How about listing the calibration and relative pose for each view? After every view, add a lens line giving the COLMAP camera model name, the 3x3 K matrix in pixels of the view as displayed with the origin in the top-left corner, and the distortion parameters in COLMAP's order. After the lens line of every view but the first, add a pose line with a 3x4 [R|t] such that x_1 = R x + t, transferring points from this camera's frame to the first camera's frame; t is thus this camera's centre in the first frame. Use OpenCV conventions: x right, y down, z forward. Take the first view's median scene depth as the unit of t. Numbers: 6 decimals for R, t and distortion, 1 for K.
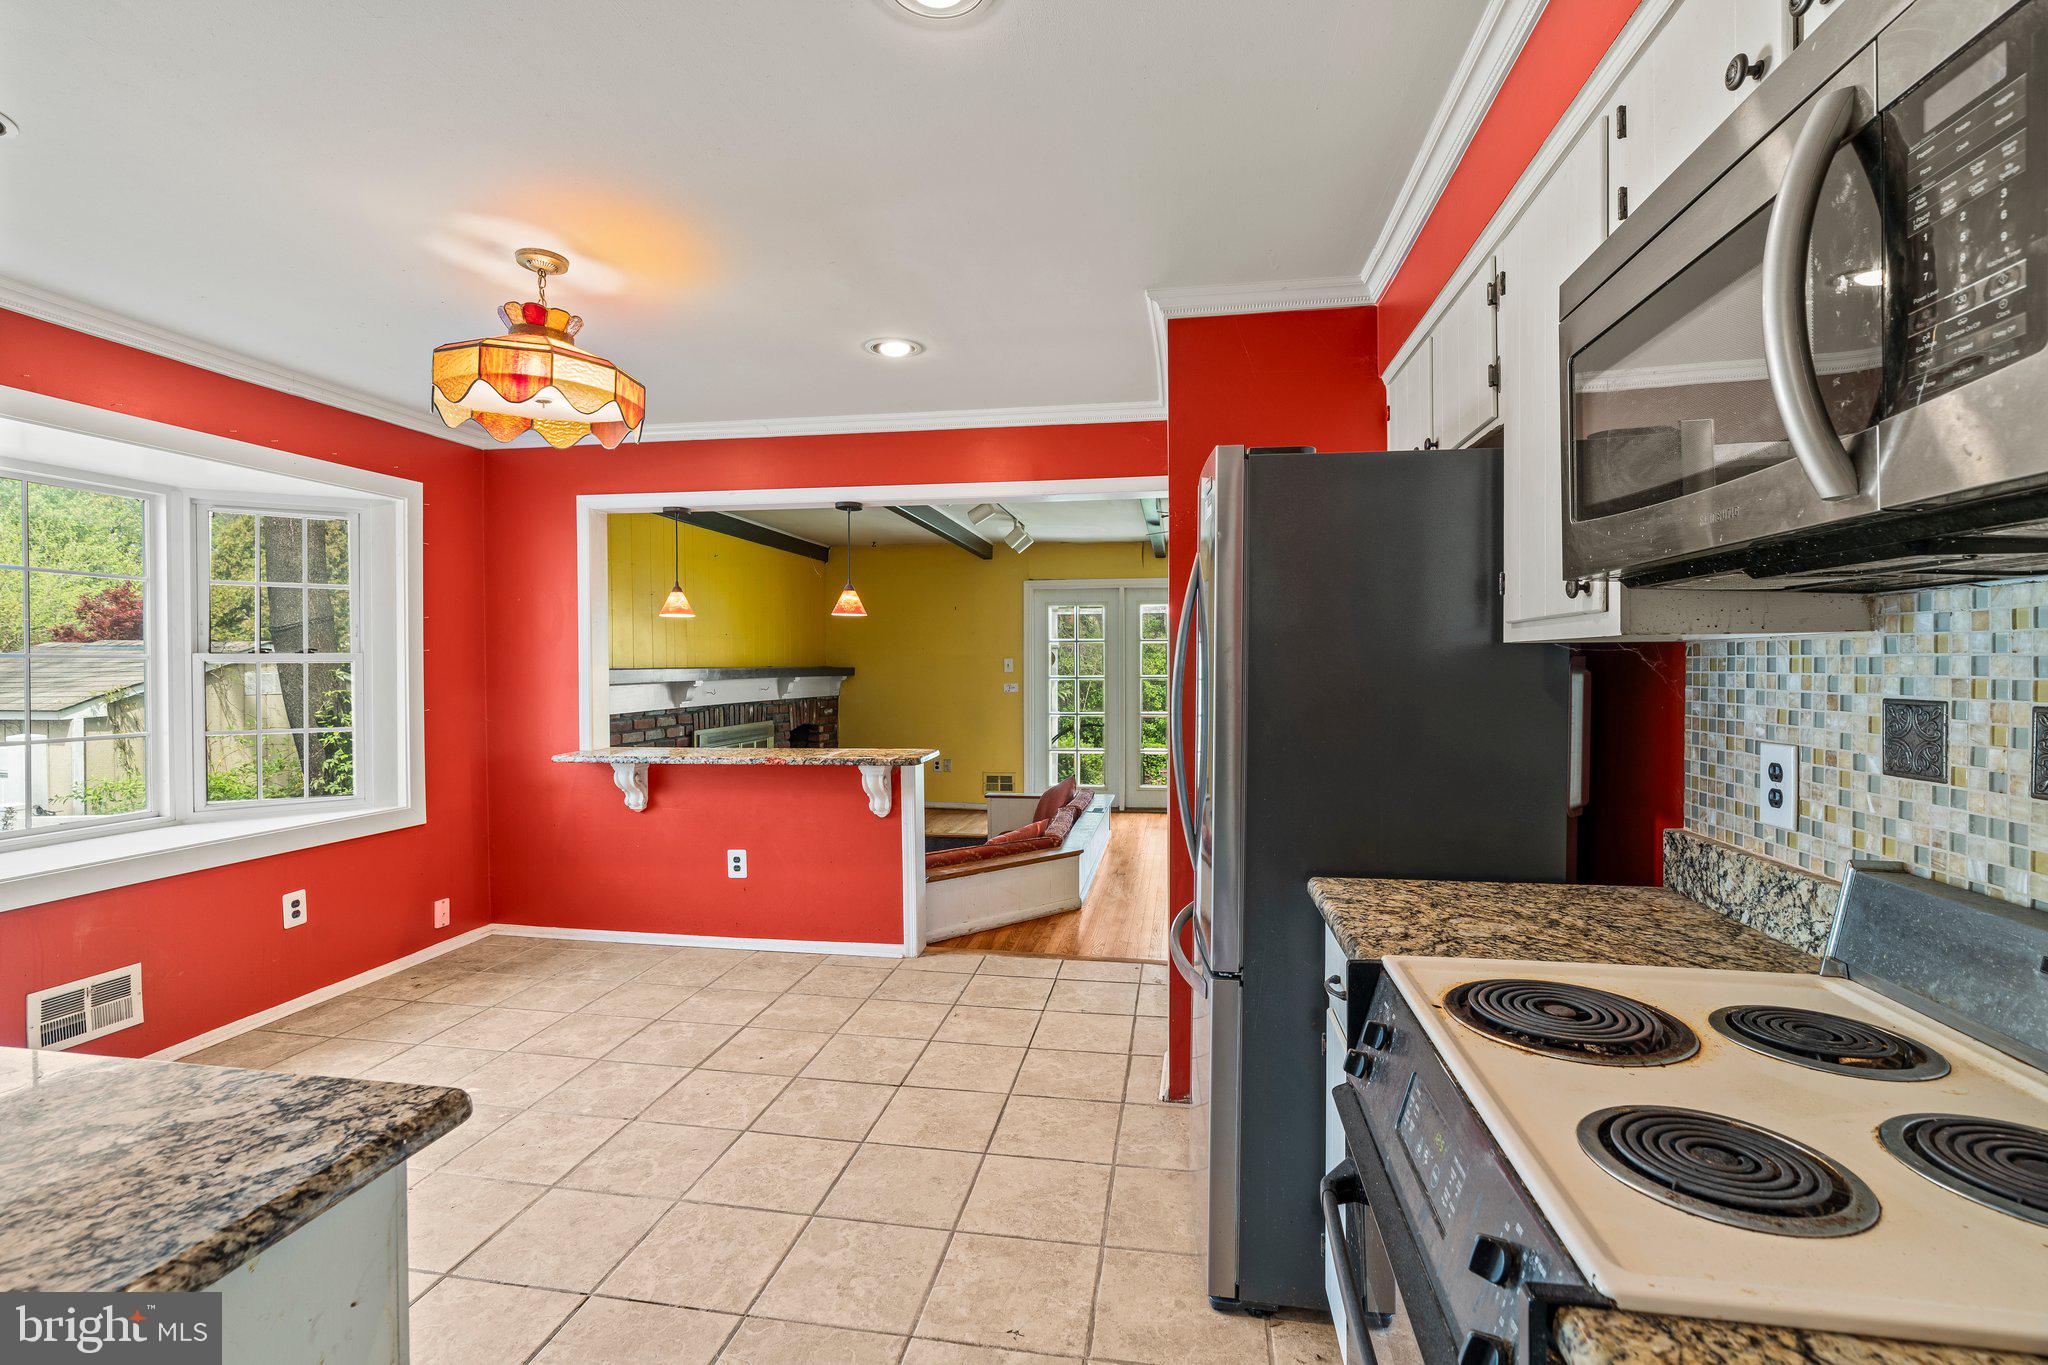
lens RADIAL K [[933.5, 0, 1013.2], [0, 933.5, 675.3], [0, 0, 1]] dist [-0.001902, 0.000758]
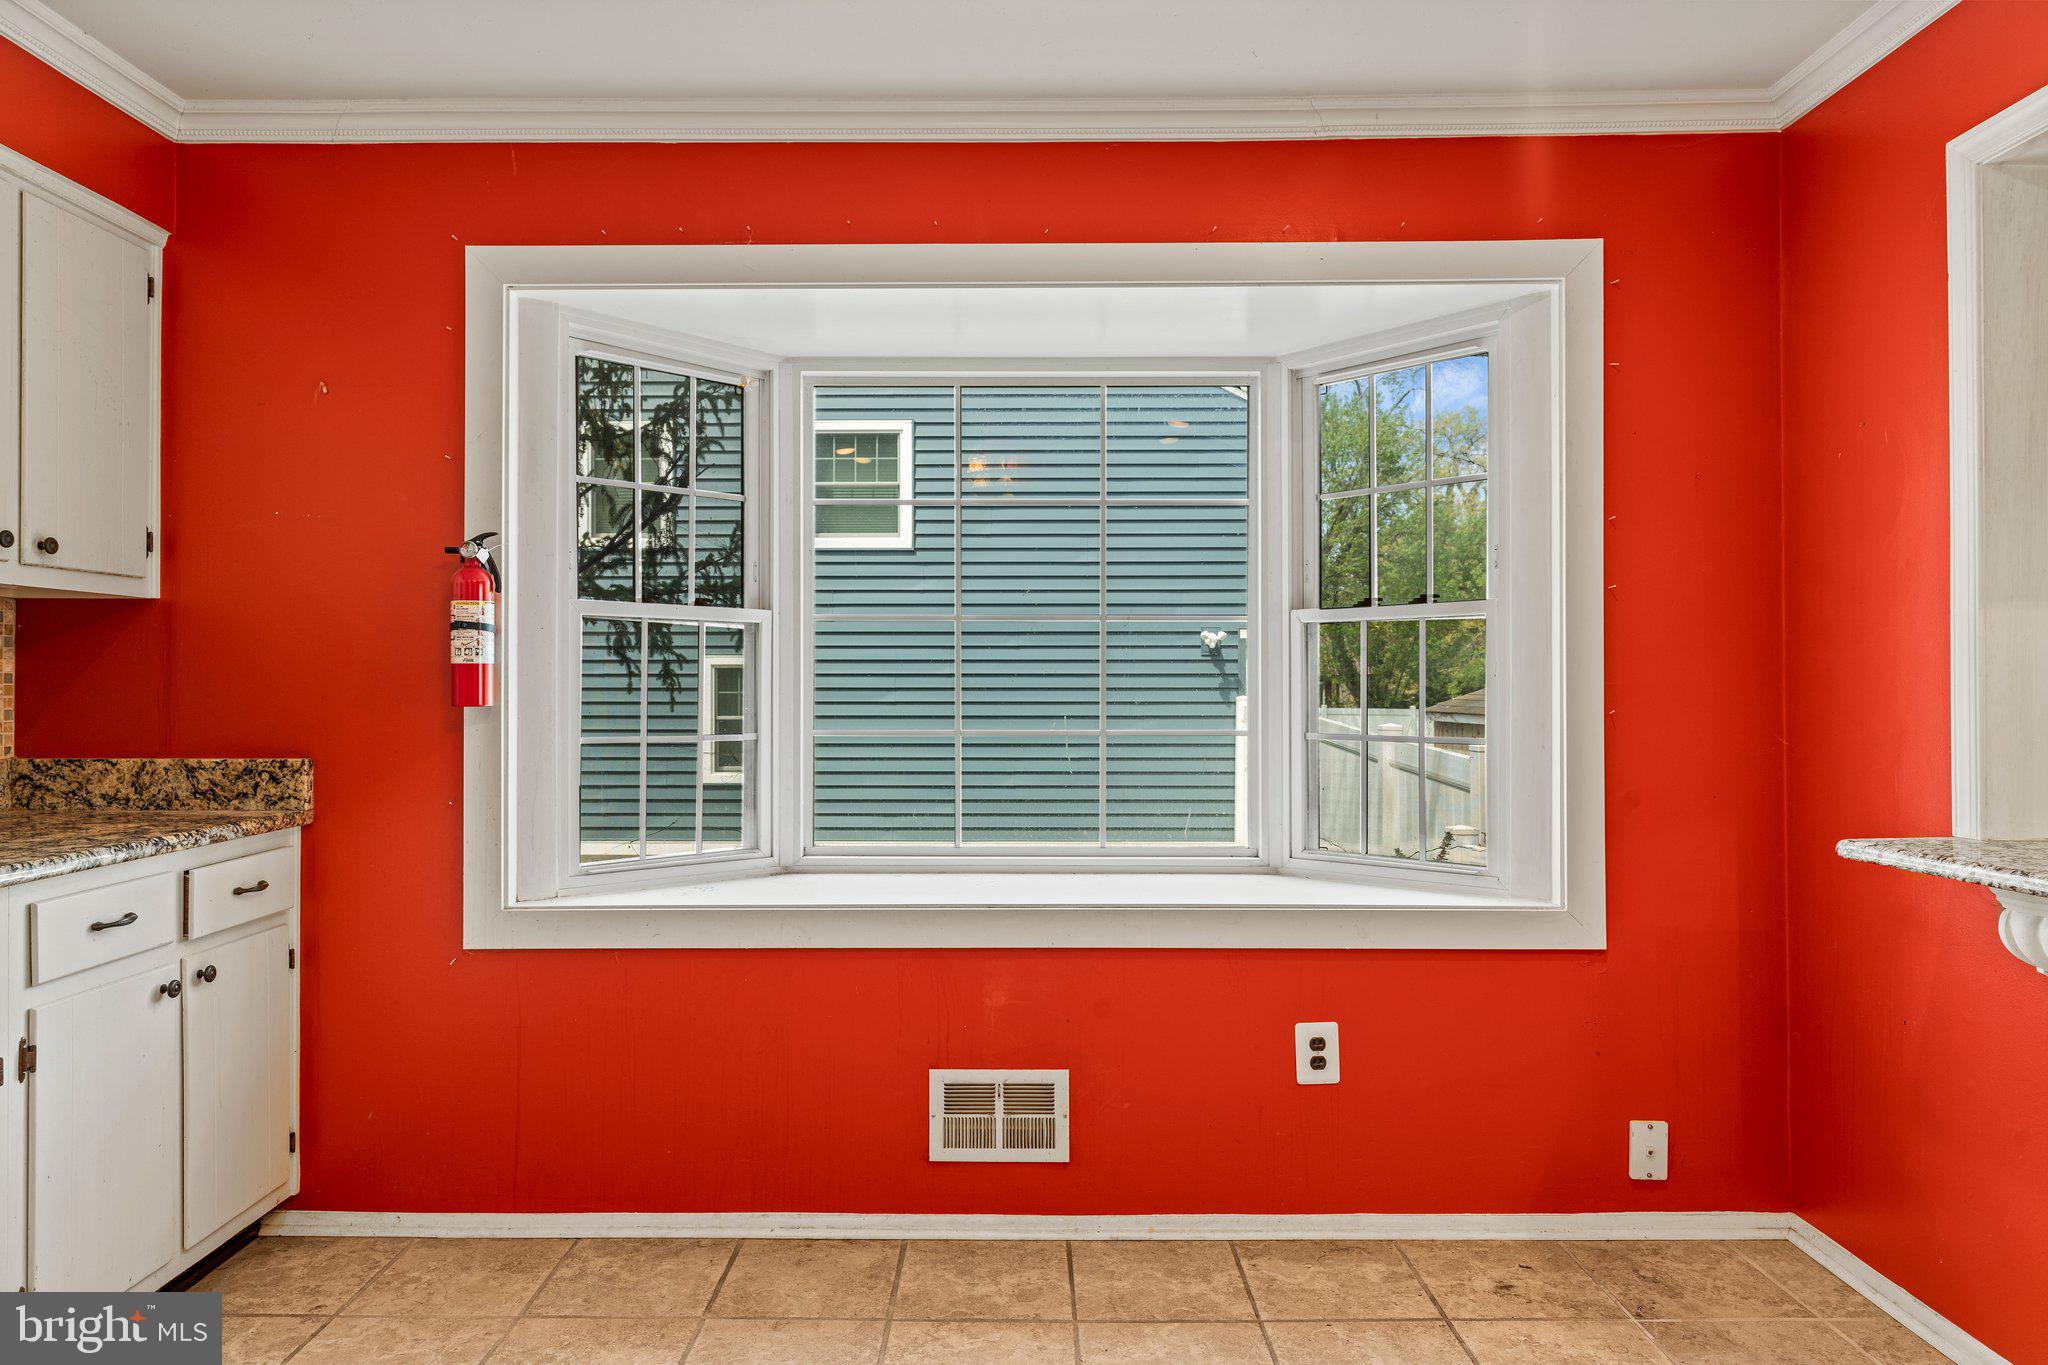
lens RADIAL K [[1297.5, 0, 1022.6], [0, 1297.5, 675.7], [0, 0, 1]] dist [-0.002057, 0.000920]
pose [[0.177619, -0.005719, -0.984083, -0.080164], [-0.013388, 0.999877, -0.008228, 0.074627], [0.984008, 0.014636, 0.177520, 1.528080]]
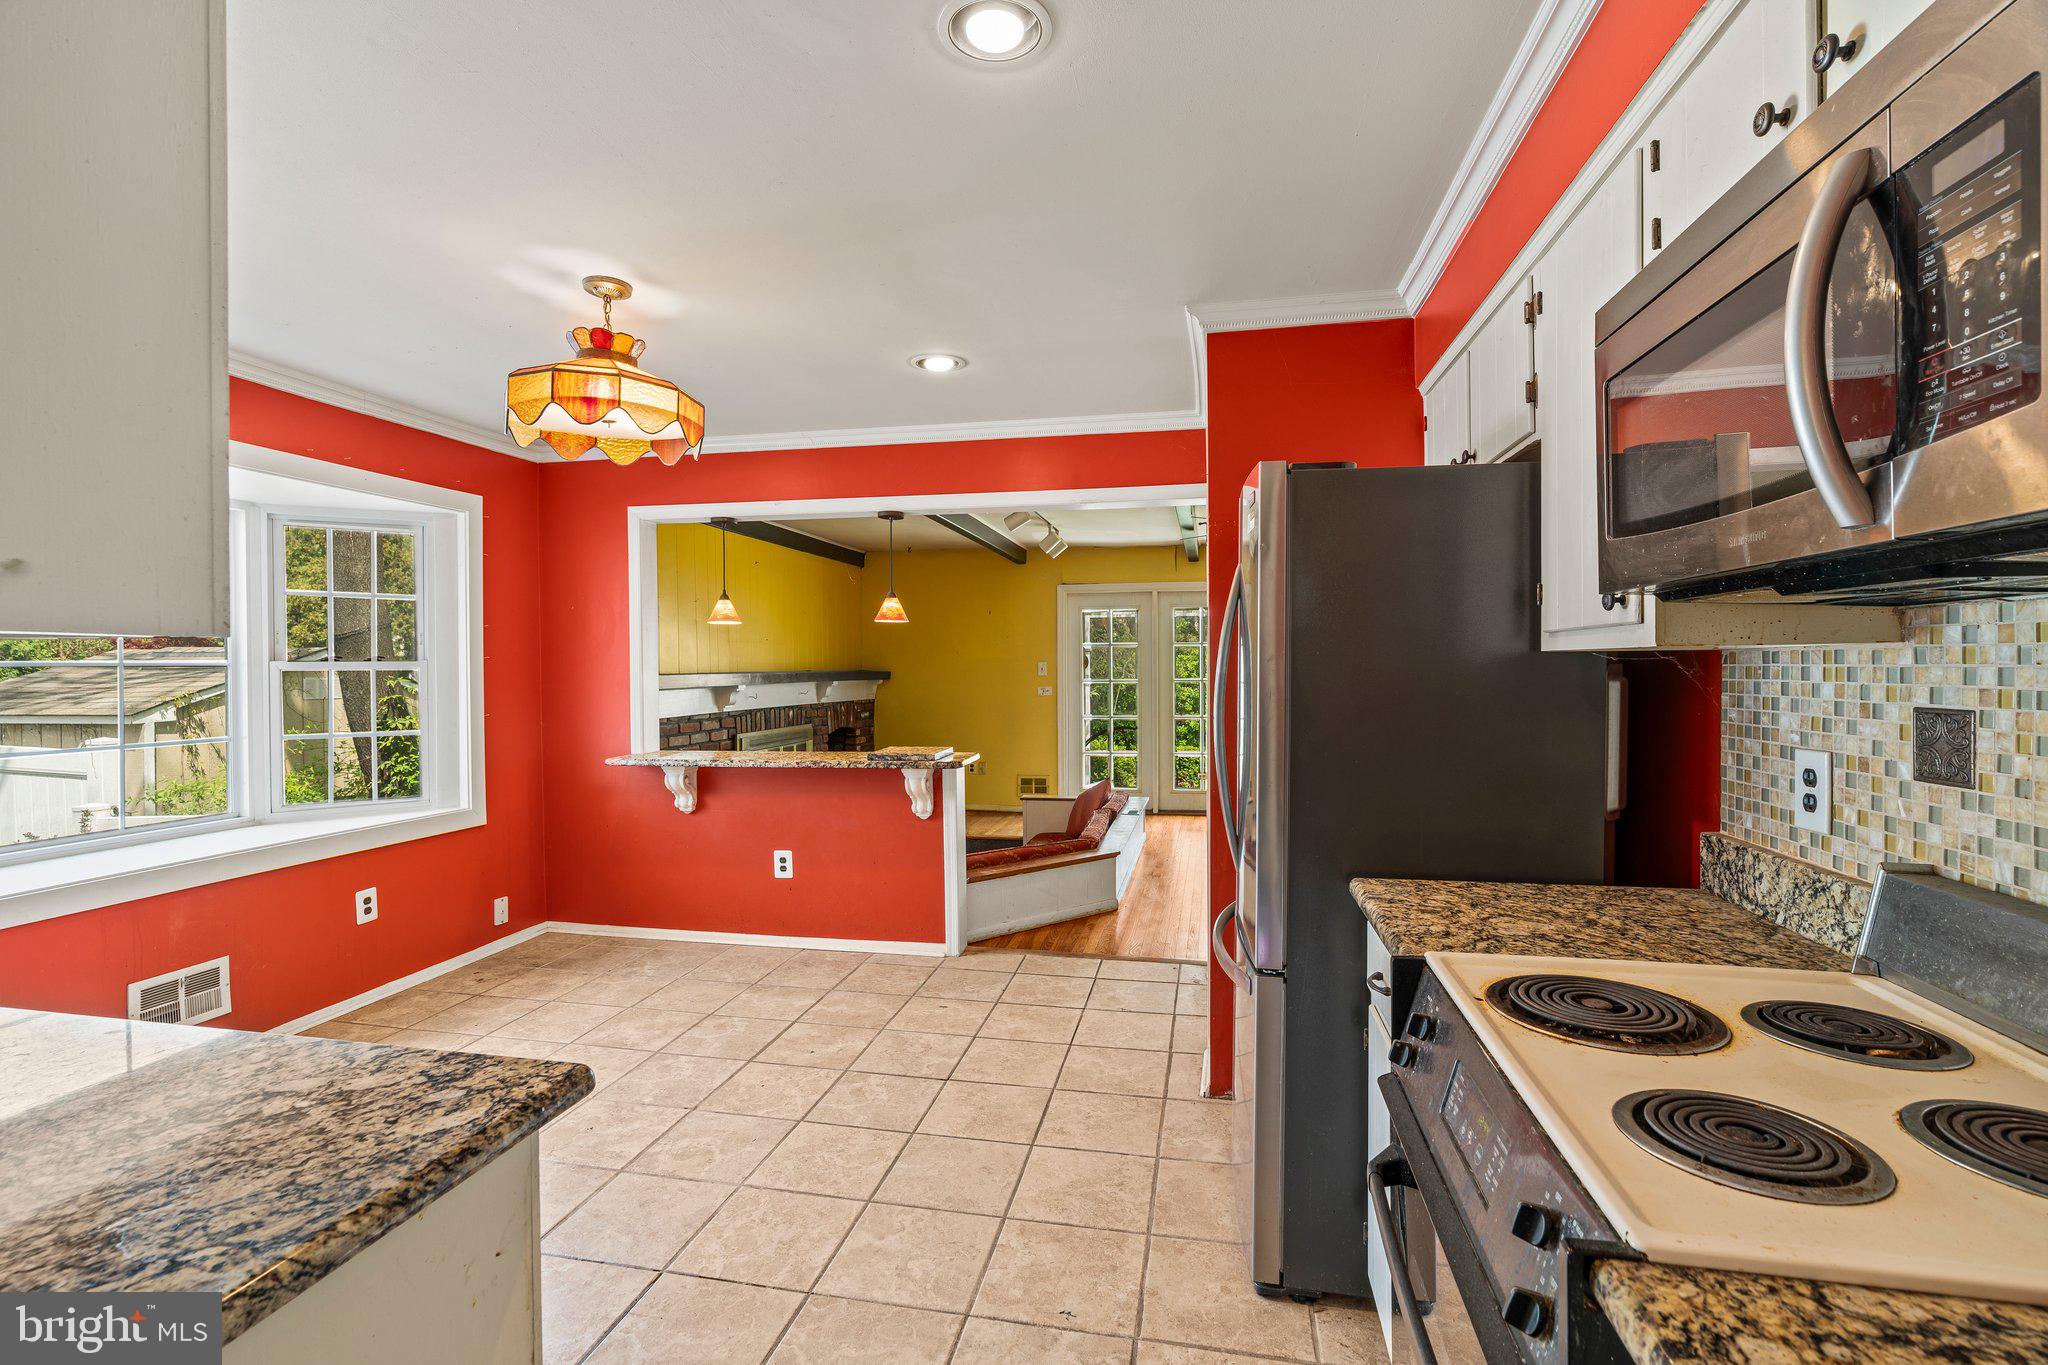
lens RADIAL K [[933.0, 0, 1014.2], [0, 933.0, 677.2], [0, 0, 1]] dist [-0.001209, 0.000538]
pose [[0.999551, -0.002259, -0.029876, -0.028449], [0.002249, 0.999997, -0.000372, -0.007993], [0.029877, 0.000305, 0.999554, -0.052116]]
